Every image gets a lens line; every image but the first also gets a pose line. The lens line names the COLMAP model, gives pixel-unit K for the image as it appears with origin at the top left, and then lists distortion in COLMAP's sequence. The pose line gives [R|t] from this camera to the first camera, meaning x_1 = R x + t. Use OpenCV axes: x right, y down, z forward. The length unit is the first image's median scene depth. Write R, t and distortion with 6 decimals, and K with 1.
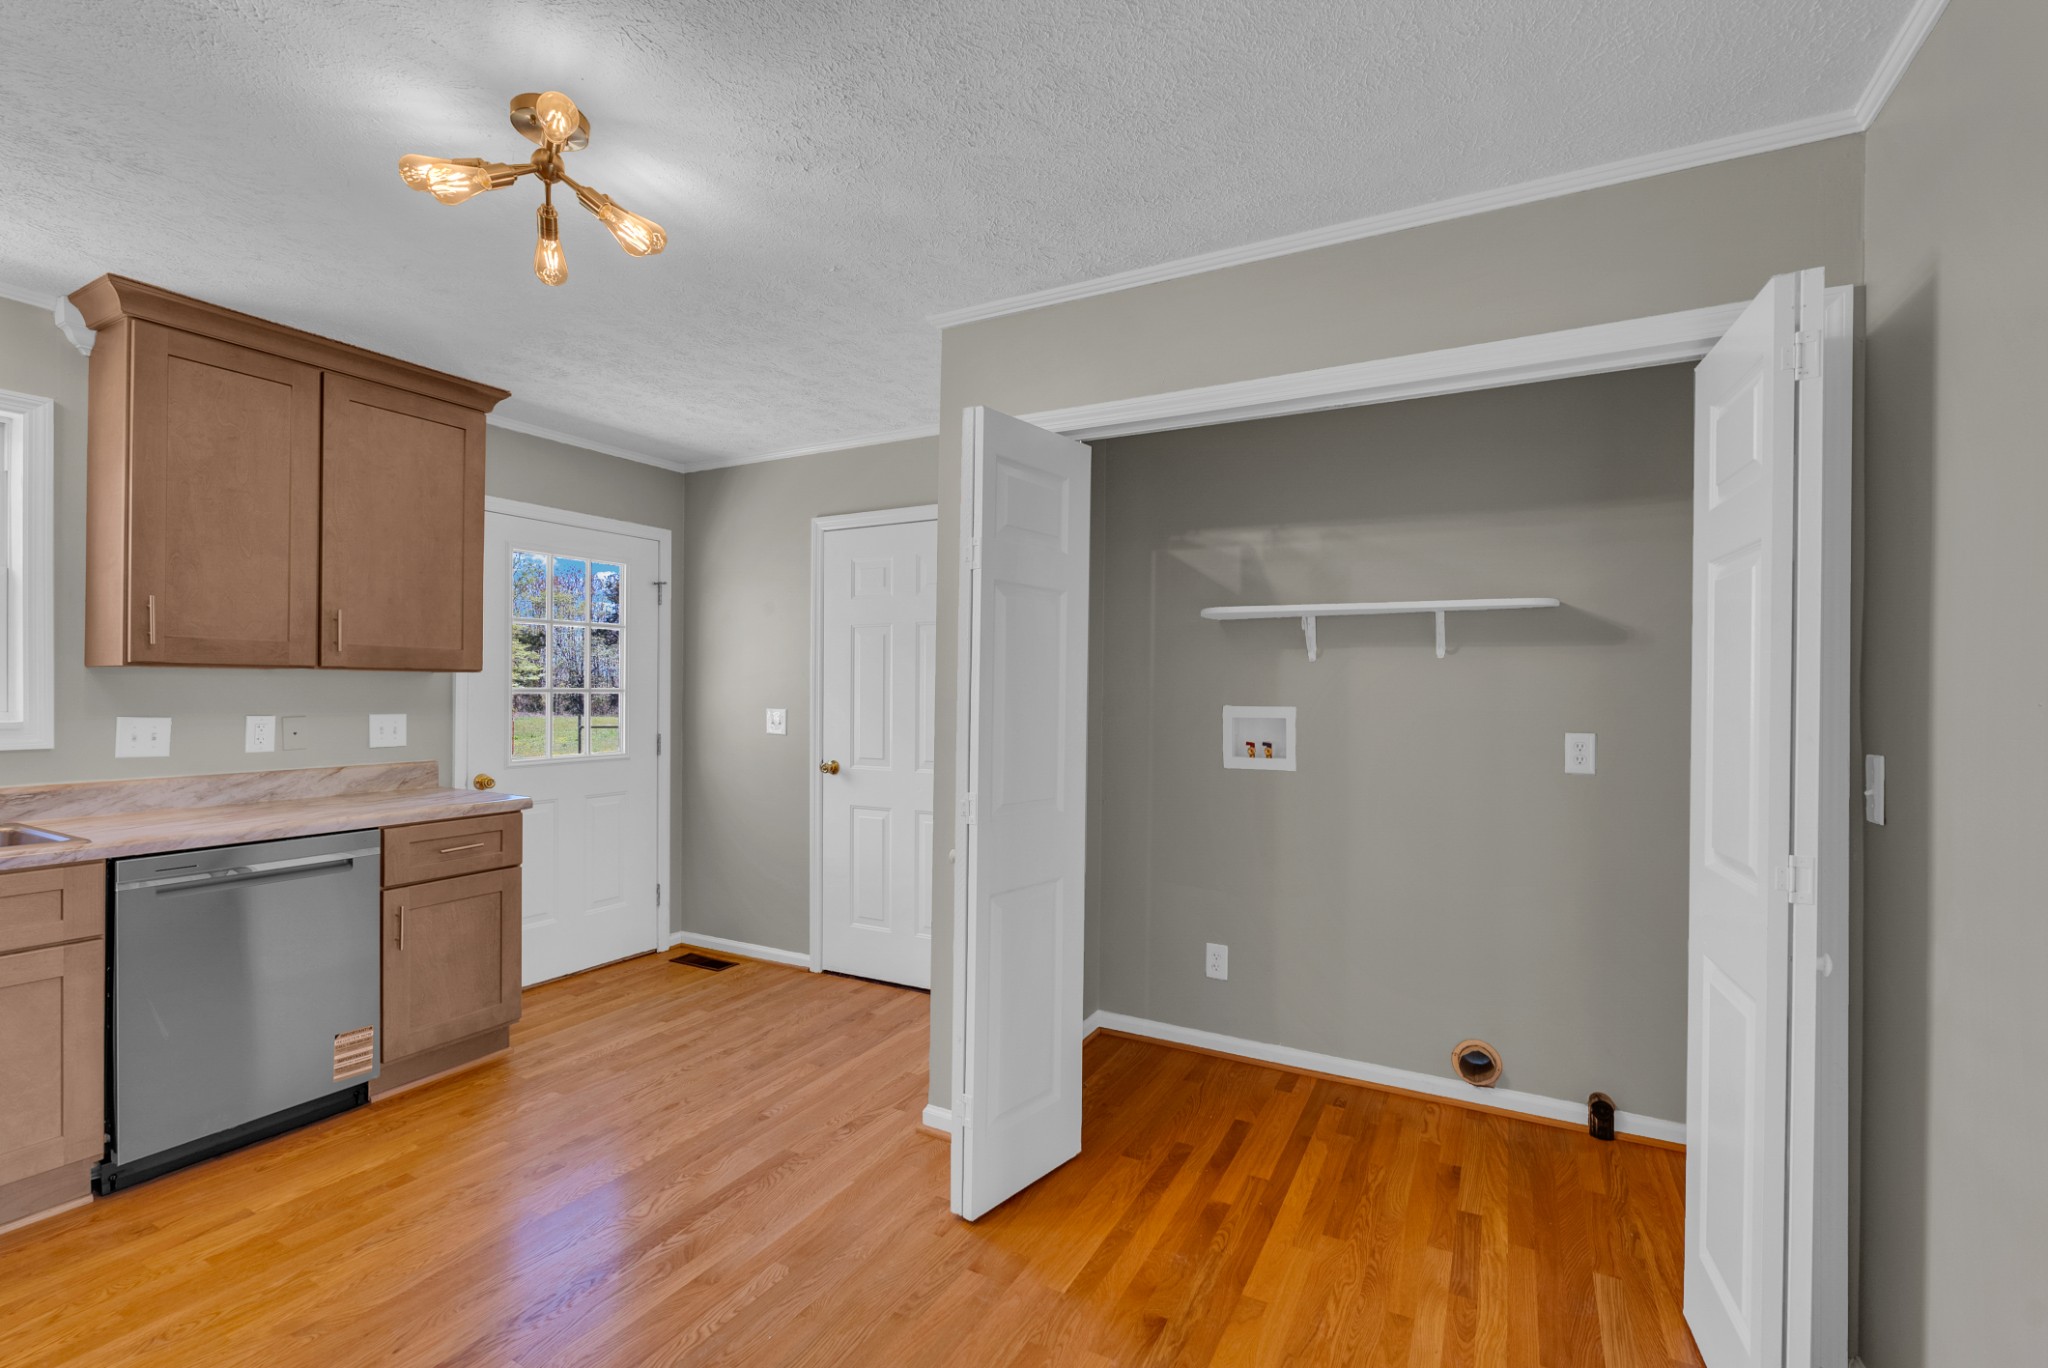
lens RADIAL K [[901.0, 0, 1036.7], [0, 901.0, 689.5], [0, 0, 1]] dist [-0.003657, 0.000171]
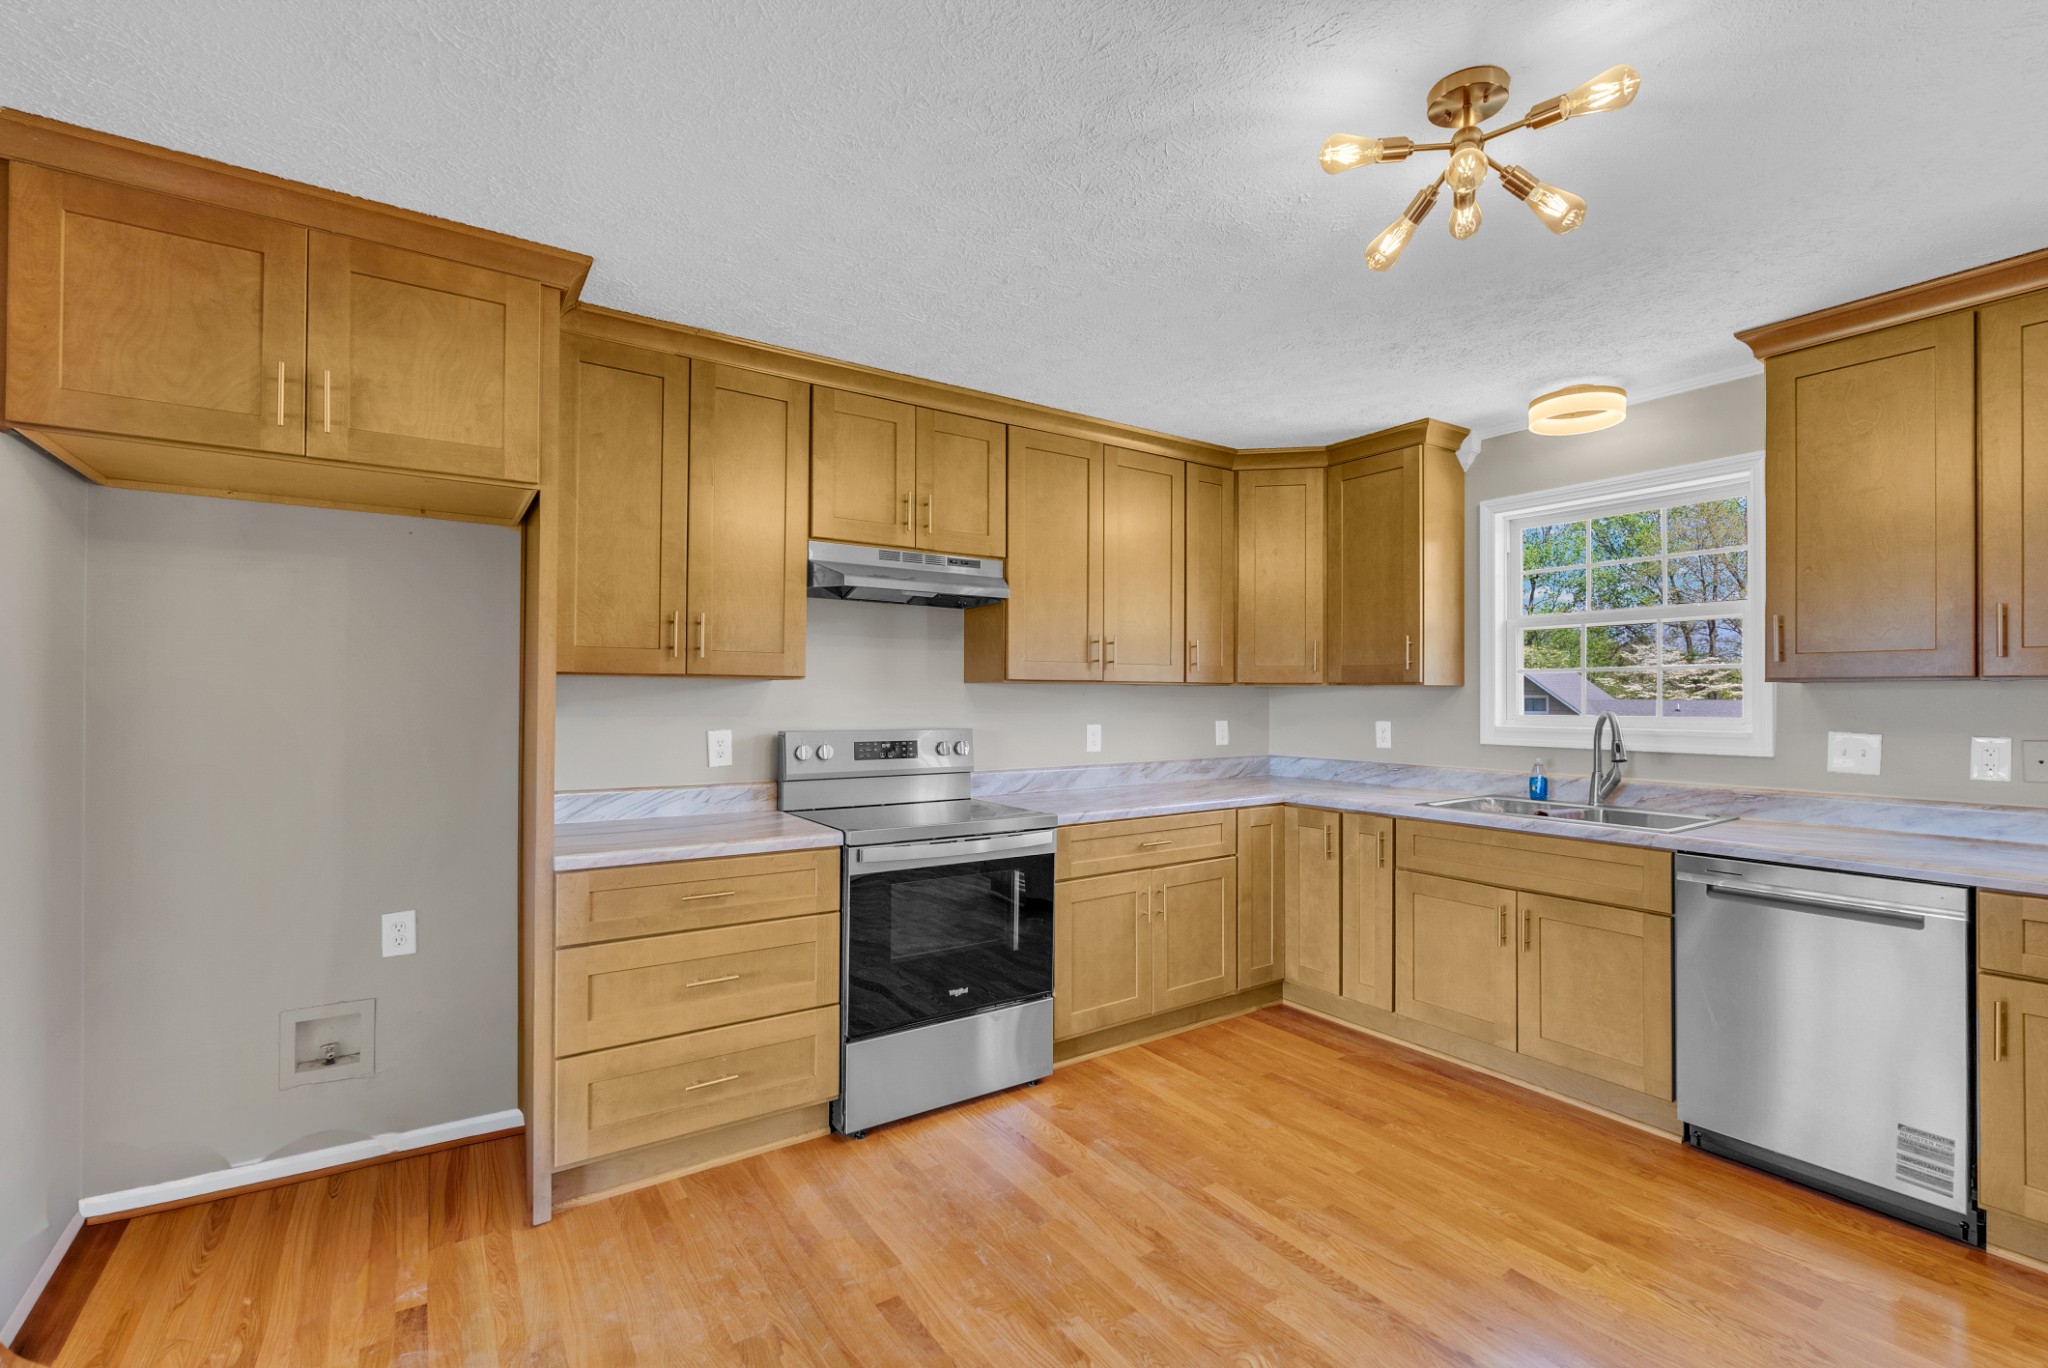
lens RADIAL K [[897.7, 0, 1037.7], [0, 897.7, 688.3], [0, 0, 1]] dist [-0.004246, -0.000265]
pose [[-0.456377, -0.017052, -0.889623, 0.278895], [-0.005348, 0.999851, -0.016422, 0.001960], [0.889770, -0.002737, -0.456401, 0.590981]]
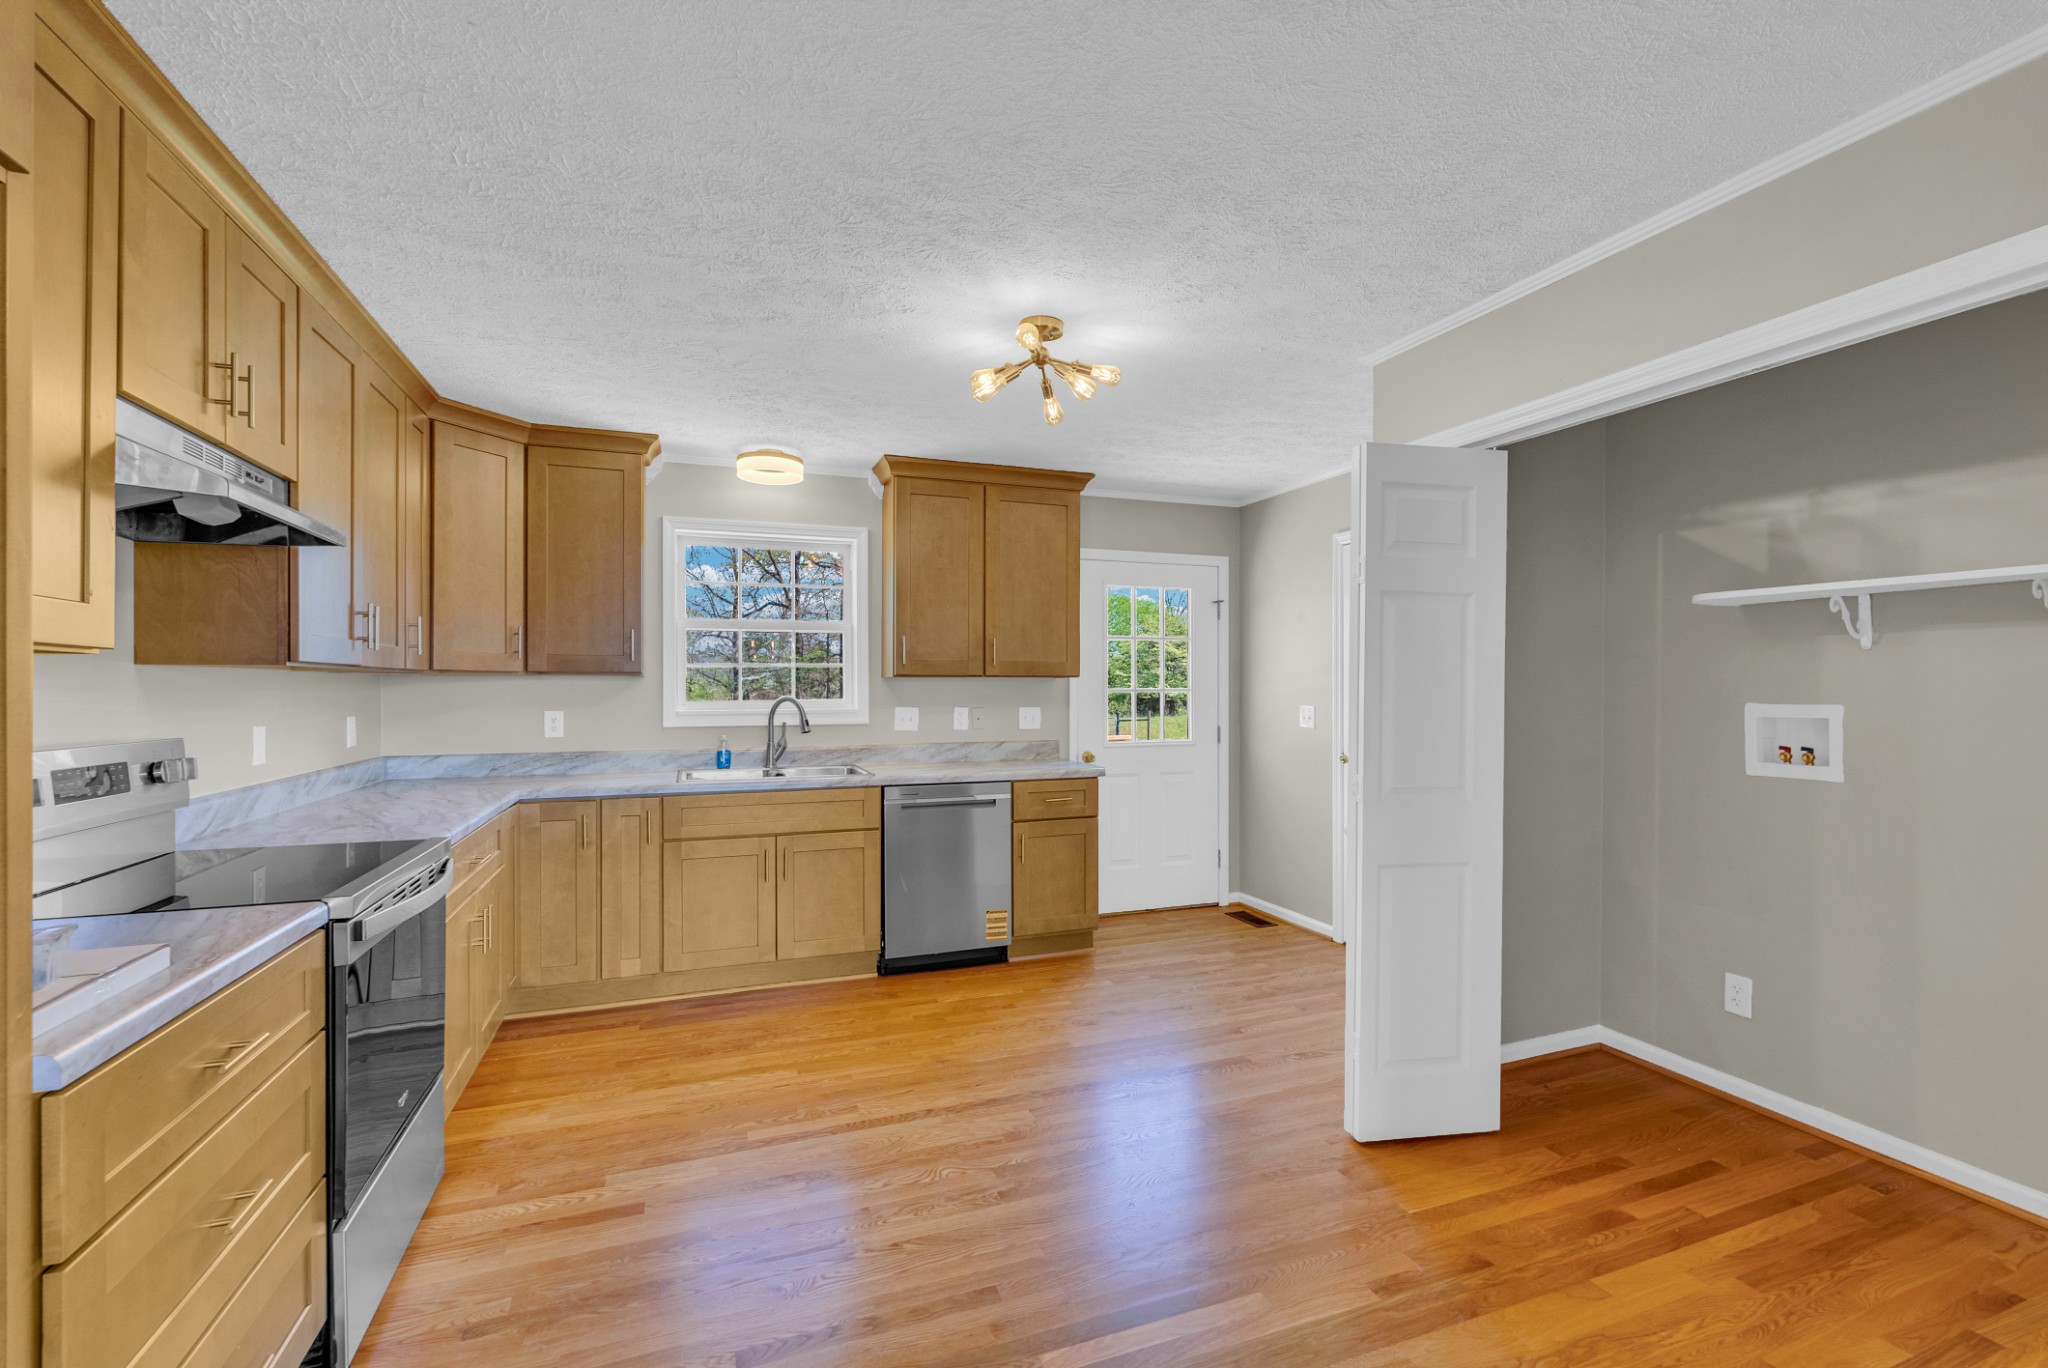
lens RADIAL K [[901.0, 0, 1036.7], [0, 901.0, 689.5], [0, 0, 1]] dist [-0.003657, 0.000171]
pose [[0.756317, -0.006139, -0.654176, 0.275907], [0.006319, 0.999978, -0.002079, 0.002347], [0.654175, -0.002561, 0.756339, -0.113388]]
